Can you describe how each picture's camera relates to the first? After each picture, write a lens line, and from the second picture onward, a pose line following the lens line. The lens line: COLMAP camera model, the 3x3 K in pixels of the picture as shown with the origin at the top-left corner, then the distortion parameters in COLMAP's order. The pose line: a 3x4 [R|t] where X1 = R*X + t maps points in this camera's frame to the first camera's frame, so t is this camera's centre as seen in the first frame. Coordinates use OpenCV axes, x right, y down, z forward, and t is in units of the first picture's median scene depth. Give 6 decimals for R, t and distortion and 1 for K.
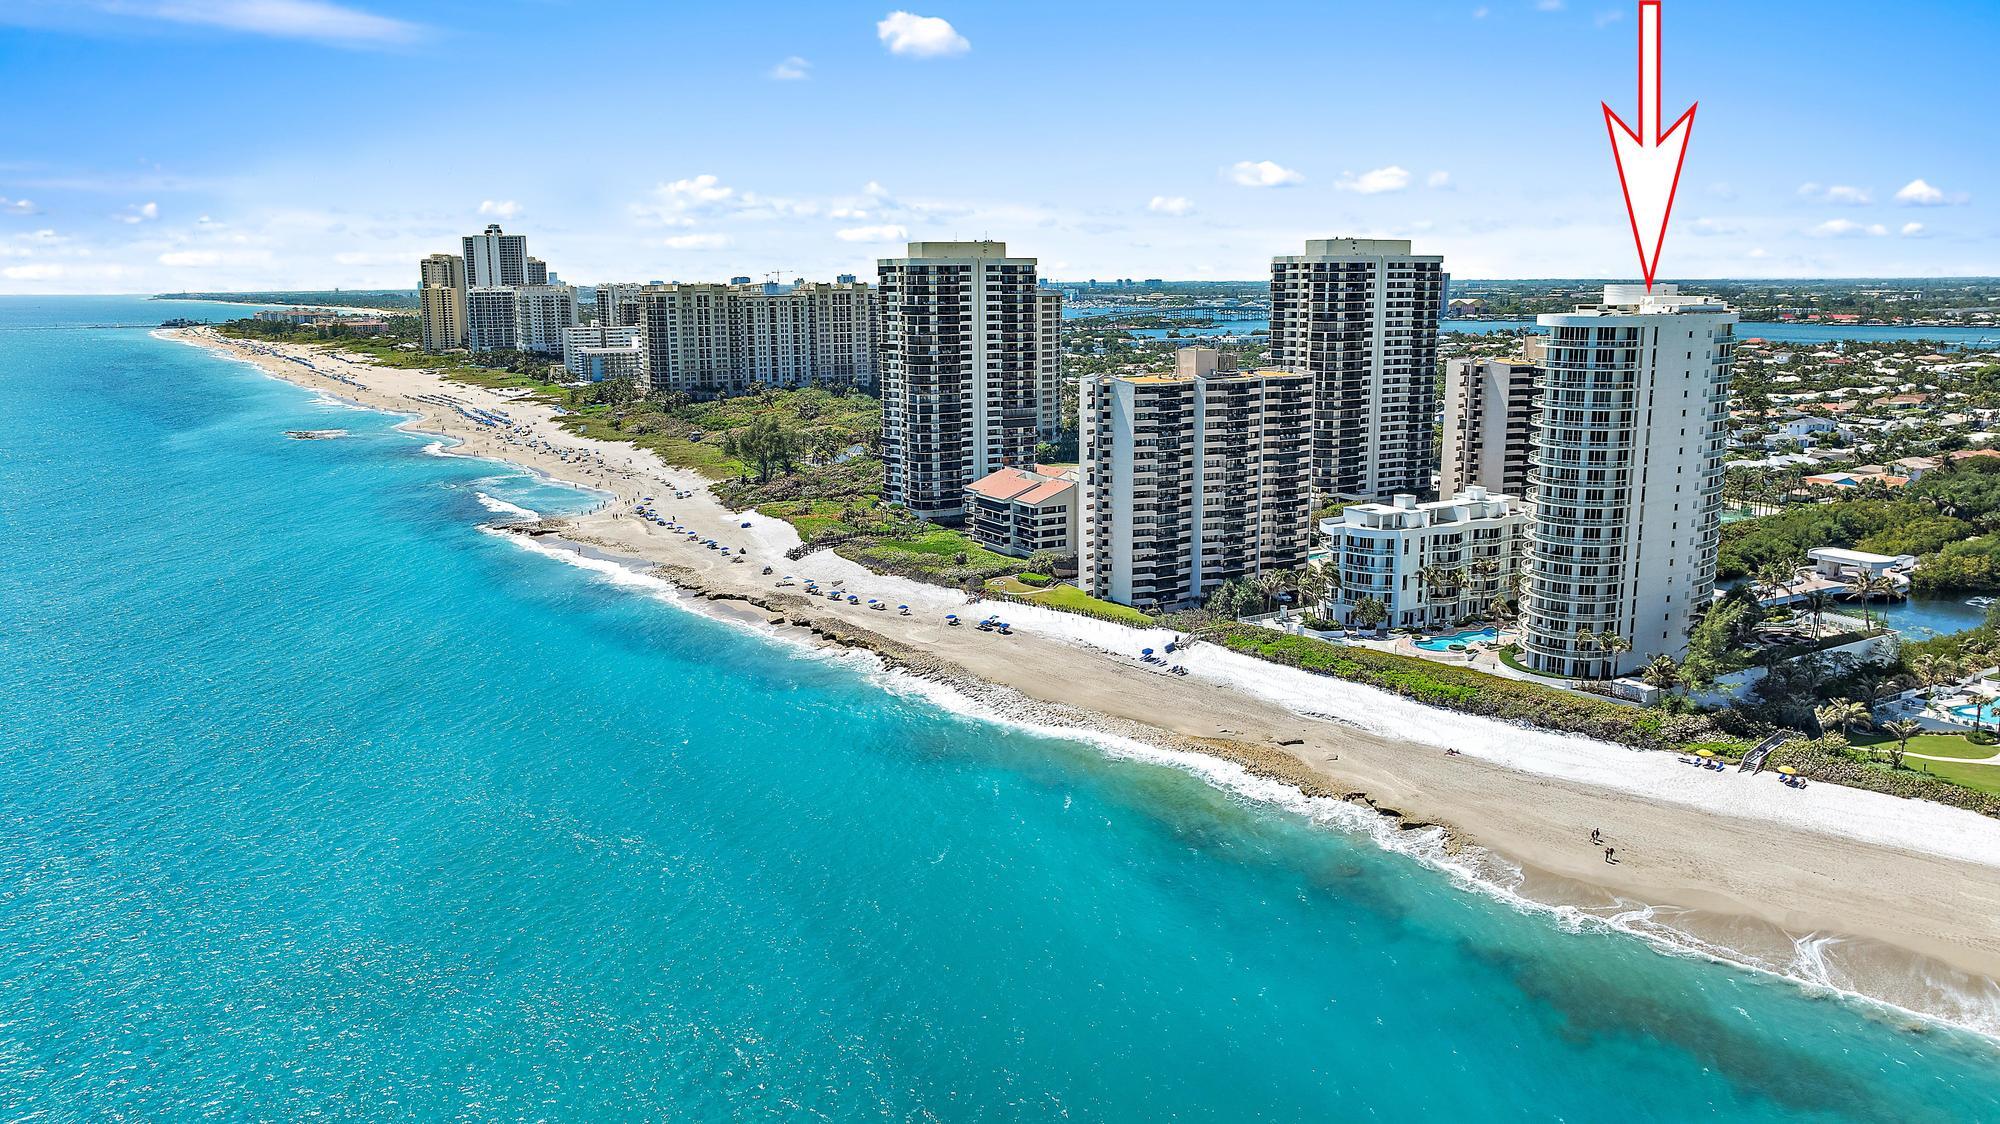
lens RADIAL K [[1402.8, 0, 1000.0], [0, 1402.8, 562.0], [0, 0, 1]] dist [-0.039631, 0.029539]
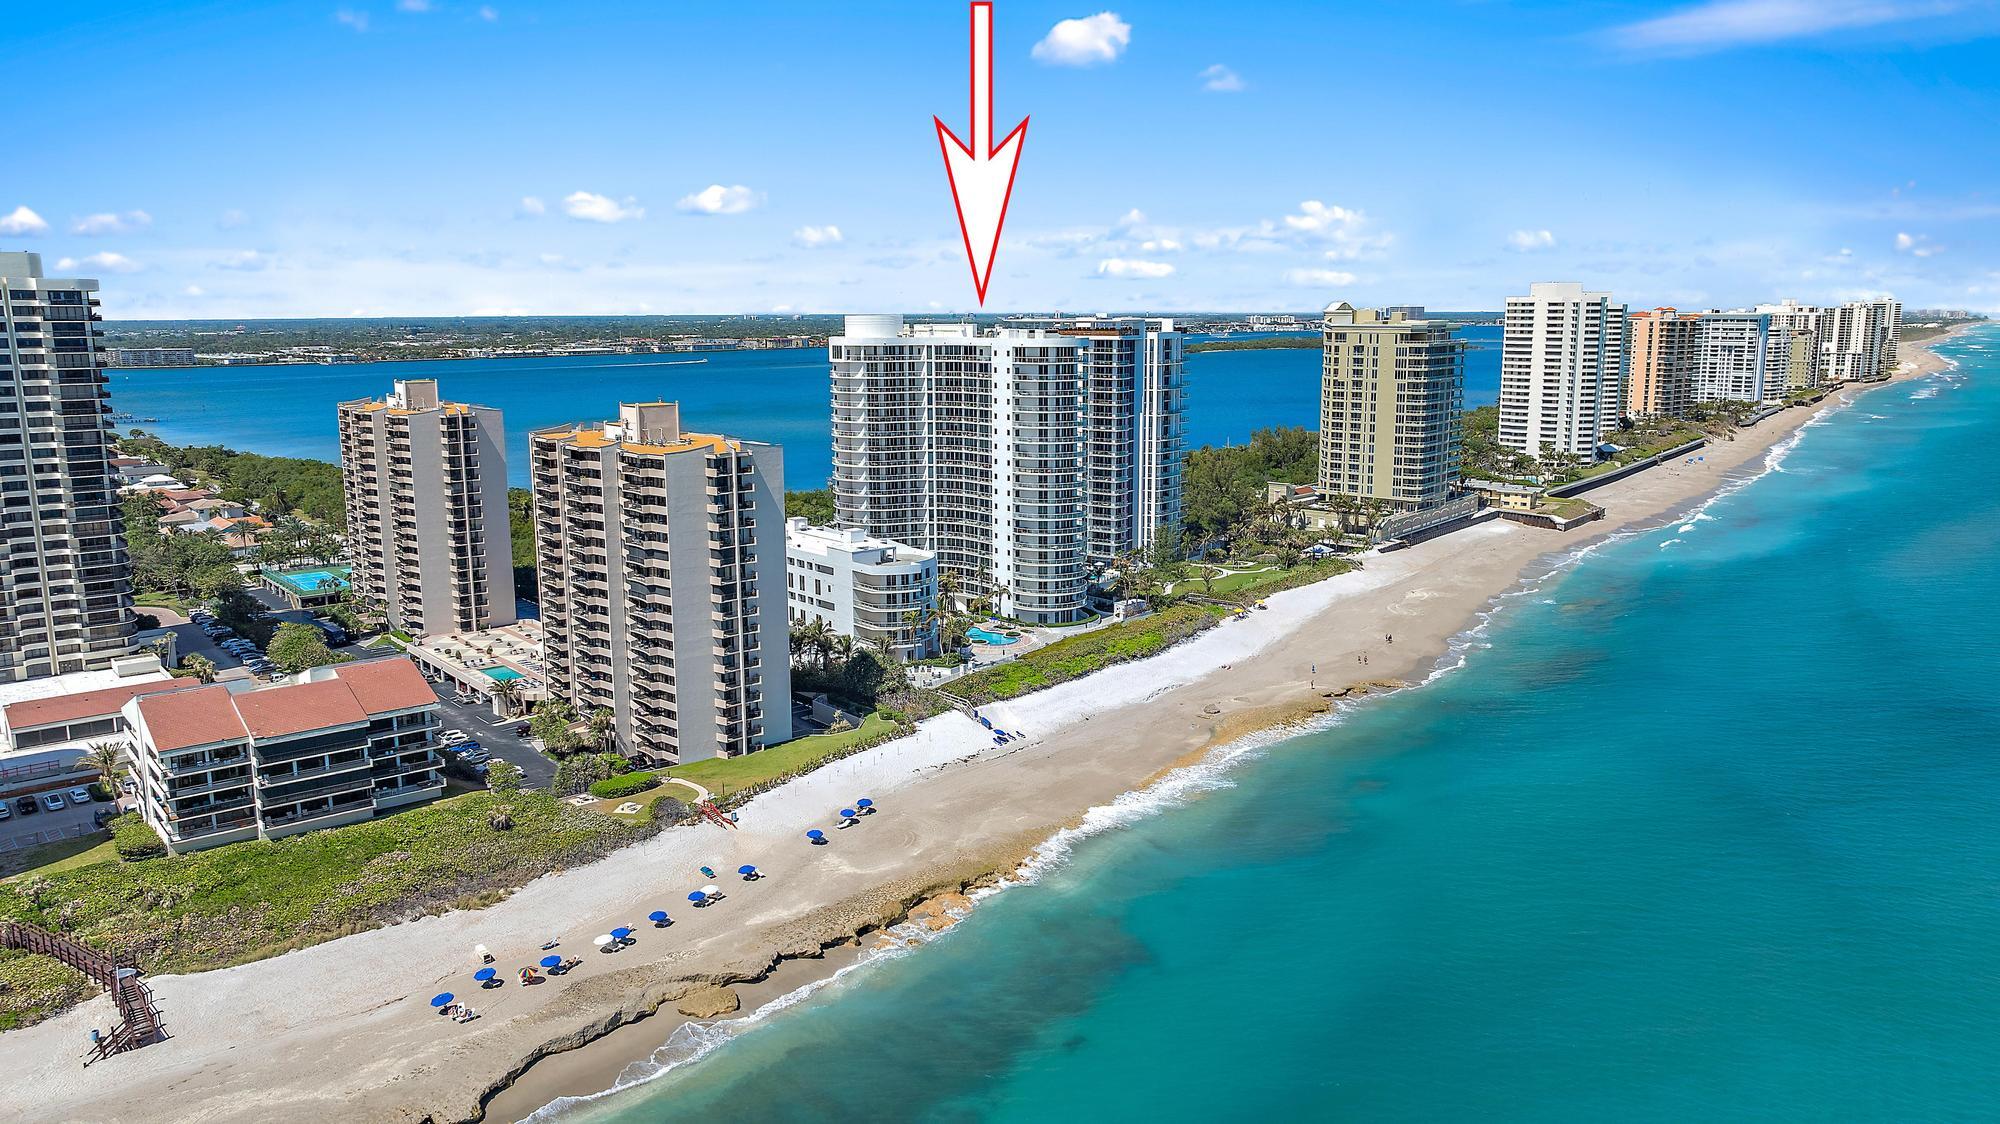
lens RADIAL K [[1402.8, 0, 1000.0], [0, 1402.8, 562.0], [0, 0, 1]] dist [-0.039631, 0.029539]
pose [[-0.167332, -0.160160, 0.972805, -0.774556], [0.208181, 0.958728, 0.193651, -0.219926], [-0.963670, 0.234923, -0.127083, 1.177883]]
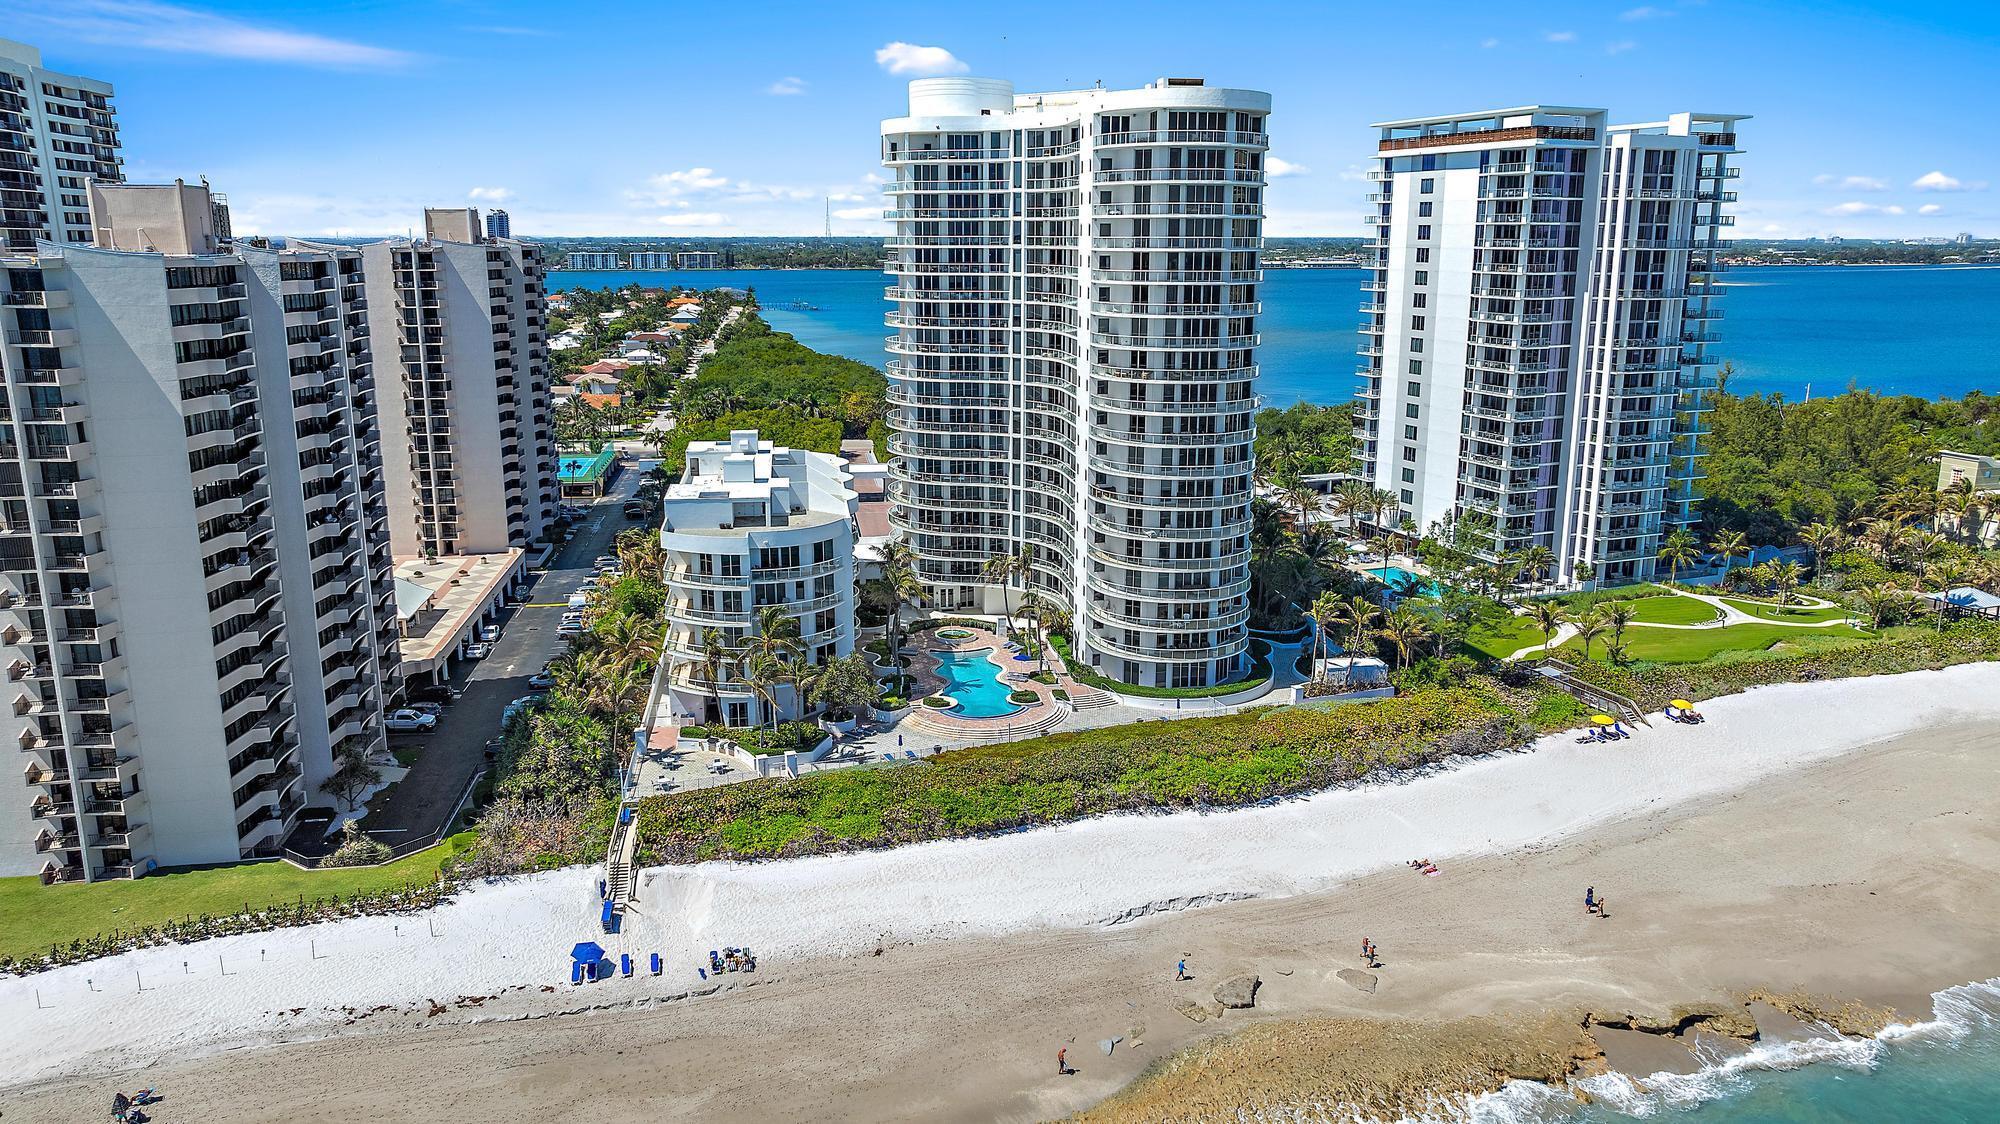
lens RADIAL K [[1402.8, 0, 1000.0], [0, 1402.8, 562.0], [0, 0, 1]] dist [-0.039631, 0.029539]
pose [[0.385988, -0.199700, 0.900629, -0.178068], [0.184131, 0.973321, 0.136904, -0.072865], [-0.903941, 0.112990, 0.412461, 0.800378]]
